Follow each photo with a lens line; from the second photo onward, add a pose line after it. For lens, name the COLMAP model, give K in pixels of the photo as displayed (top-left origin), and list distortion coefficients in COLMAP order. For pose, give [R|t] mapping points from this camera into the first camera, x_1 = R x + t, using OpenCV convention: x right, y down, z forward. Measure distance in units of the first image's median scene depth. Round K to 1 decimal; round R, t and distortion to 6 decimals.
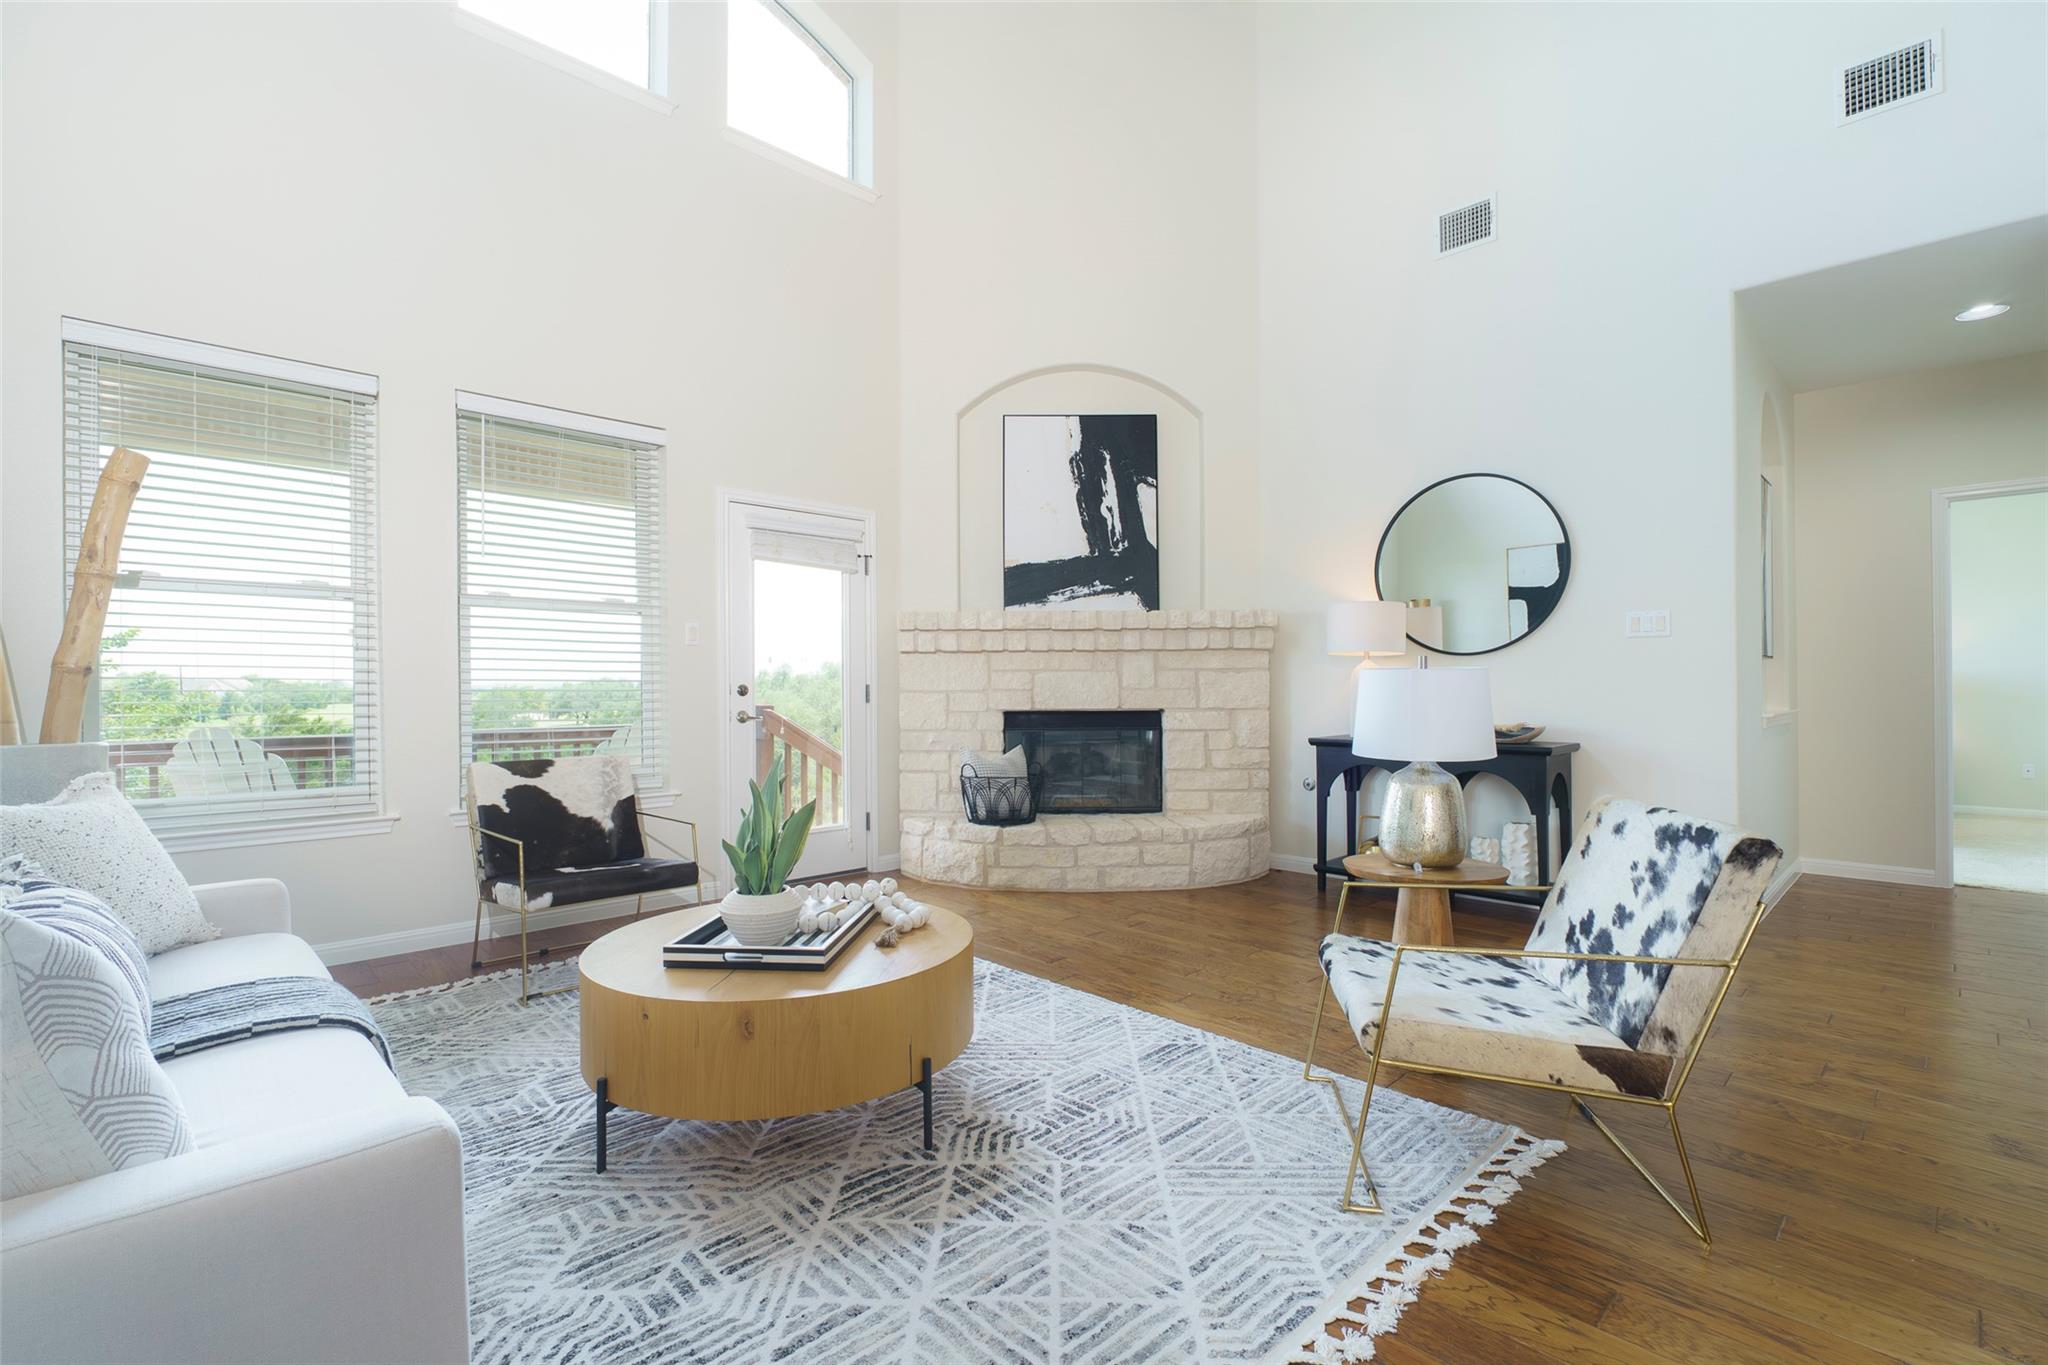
lens RADIAL K [[914.3, 0, 1017.6], [0, 914.3, 677.2], [0, 0, 1]] dist [-0.005882, -0.001019]
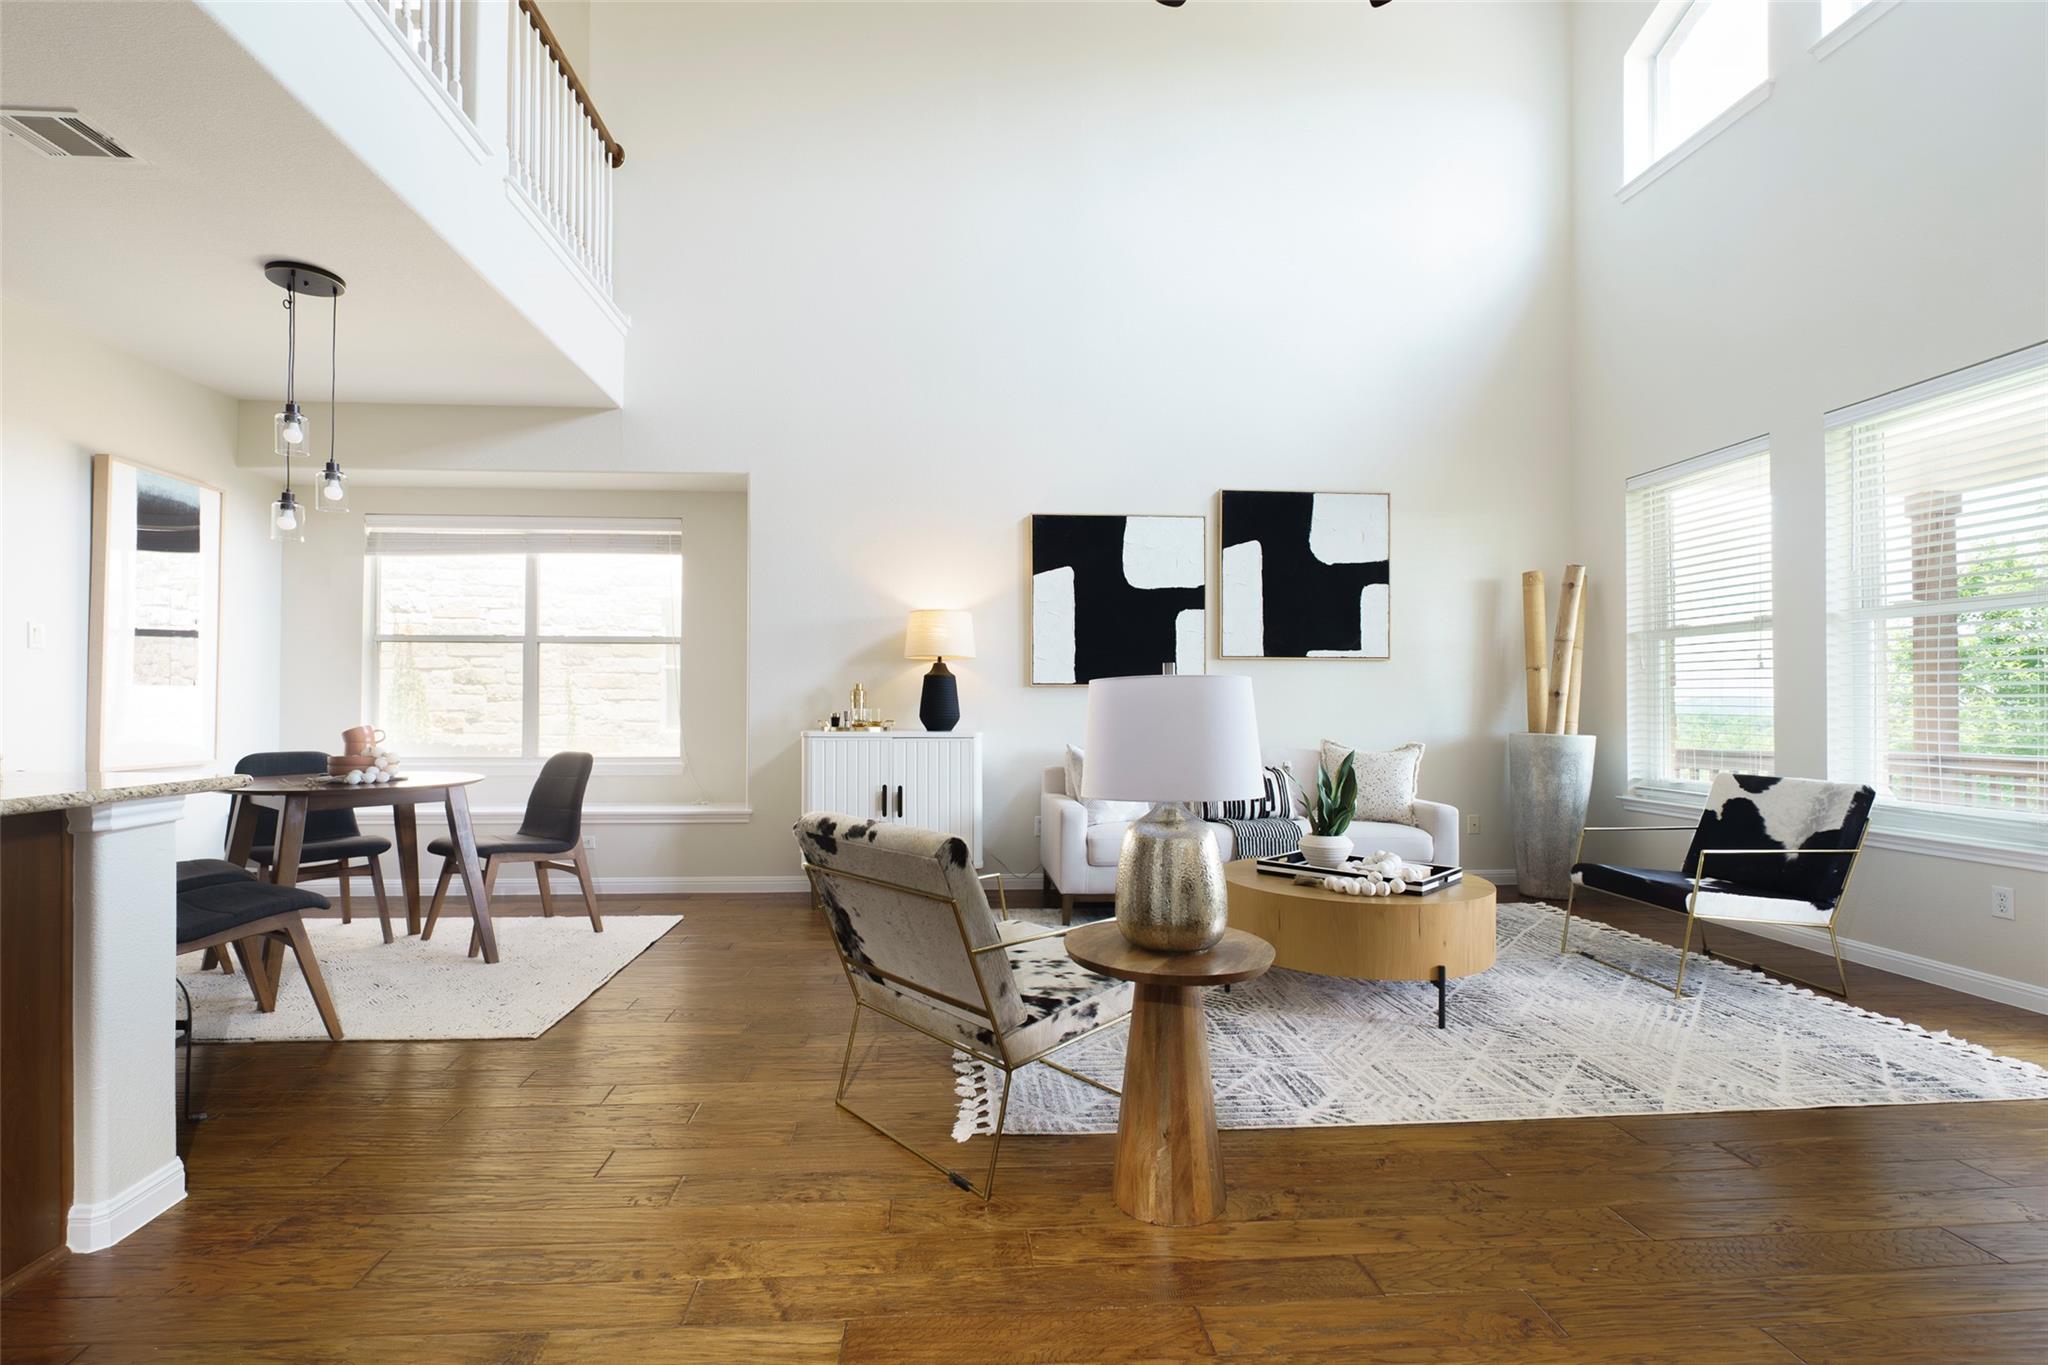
lens RADIAL K [[900.3, 0, 988.7], [0, 900.3, 690.7], [0, 0, 1]] dist [-0.035434, -0.000202]
pose [[-0.645229, -0.013722, -0.763866, 0.673775], [0.008207, 0.999656, -0.024890, 0.013078], [0.763945, -0.022329, -0.644895, 0.839595]]
